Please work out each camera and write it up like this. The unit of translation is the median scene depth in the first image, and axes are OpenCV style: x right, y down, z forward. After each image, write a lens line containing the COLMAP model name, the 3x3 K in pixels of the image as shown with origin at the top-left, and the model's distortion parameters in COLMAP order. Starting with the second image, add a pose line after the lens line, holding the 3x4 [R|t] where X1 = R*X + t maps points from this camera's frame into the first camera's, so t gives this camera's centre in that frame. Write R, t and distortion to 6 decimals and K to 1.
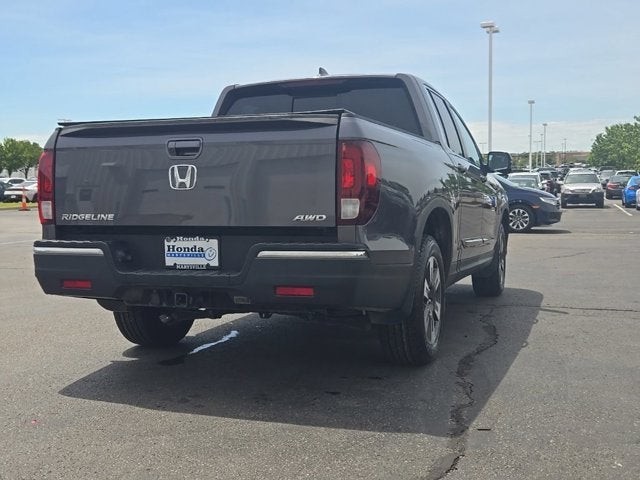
lens RADIAL K [[789.4, 0, 337.0], [0, 789.4, 241.0], [0, 0, 1]] dist [0.008763, -0.013658]
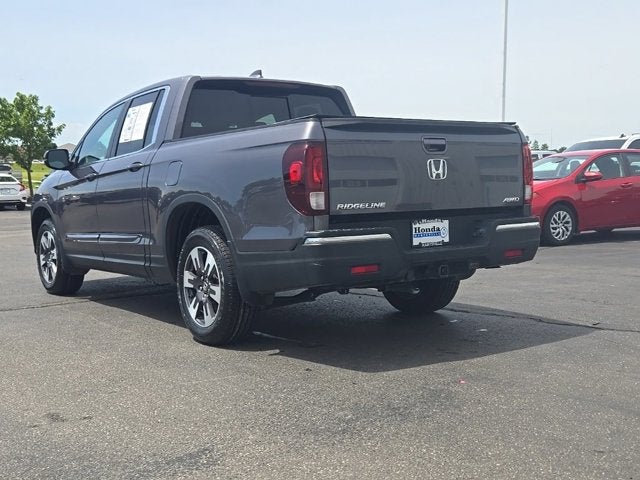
lens RADIAL K [[789.4, 0, 337.0], [0, 789.4, 241.0], [0, 0, 1]] dist [0.008763, -0.013658]
pose [[0.567351, -0.064068, 0.820980, -1.252970], [0.065072, 0.997339, 0.032862, -0.020937], [-0.820901, 0.034779, 0.570010, 0.438014]]
